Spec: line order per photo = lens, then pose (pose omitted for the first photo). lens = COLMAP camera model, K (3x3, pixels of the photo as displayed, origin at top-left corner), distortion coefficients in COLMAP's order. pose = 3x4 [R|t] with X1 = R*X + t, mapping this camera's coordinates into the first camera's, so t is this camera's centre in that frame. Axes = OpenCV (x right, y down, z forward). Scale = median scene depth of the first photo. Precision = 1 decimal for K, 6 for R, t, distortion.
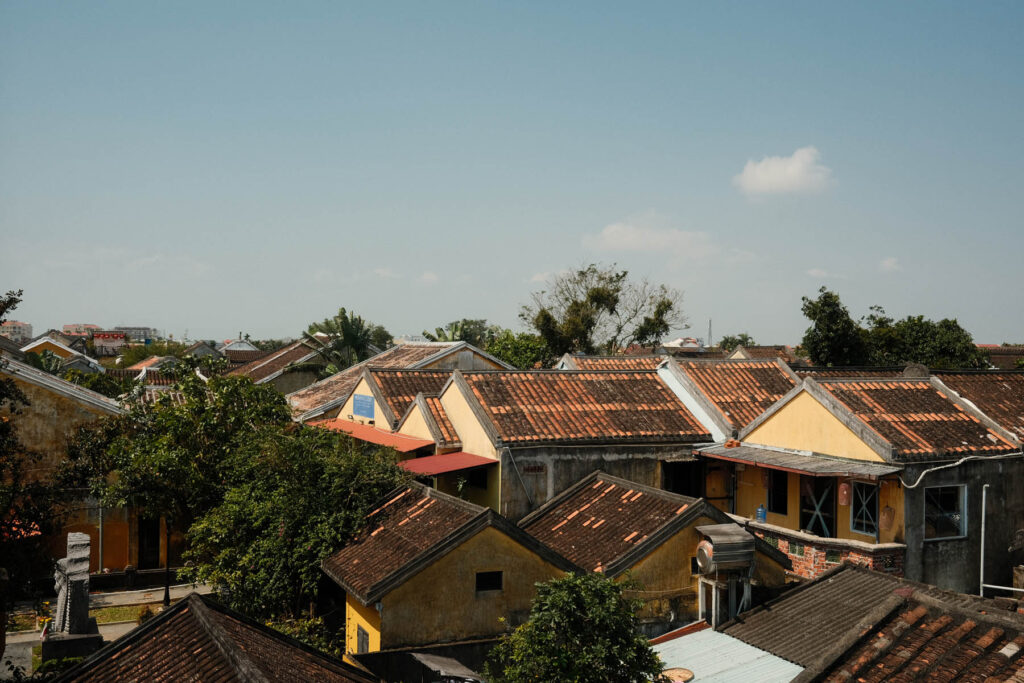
lens RADIAL K [[1041.1, 0, 512.0], [0, 1041.1, 341.5], [0, 0, 1]] dist [-0.043711, 0.148454]
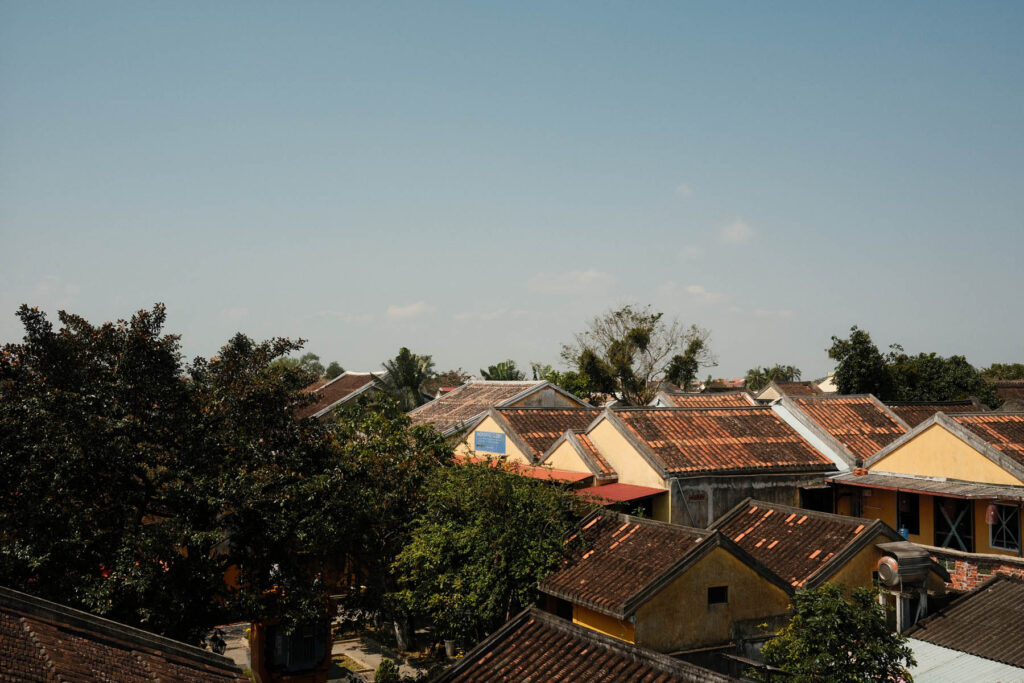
lens RADIAL K [[1041.1, 0, 512.0], [0, 1041.1, 341.5], [0, 0, 1]] dist [-0.043711, 0.148454]
pose [[0.997370, -0.004124, 0.072363, -0.249323], [0.006534, 0.999430, -0.033107, -0.007658], [-0.072185, 0.033493, 0.996829, -0.094022]]
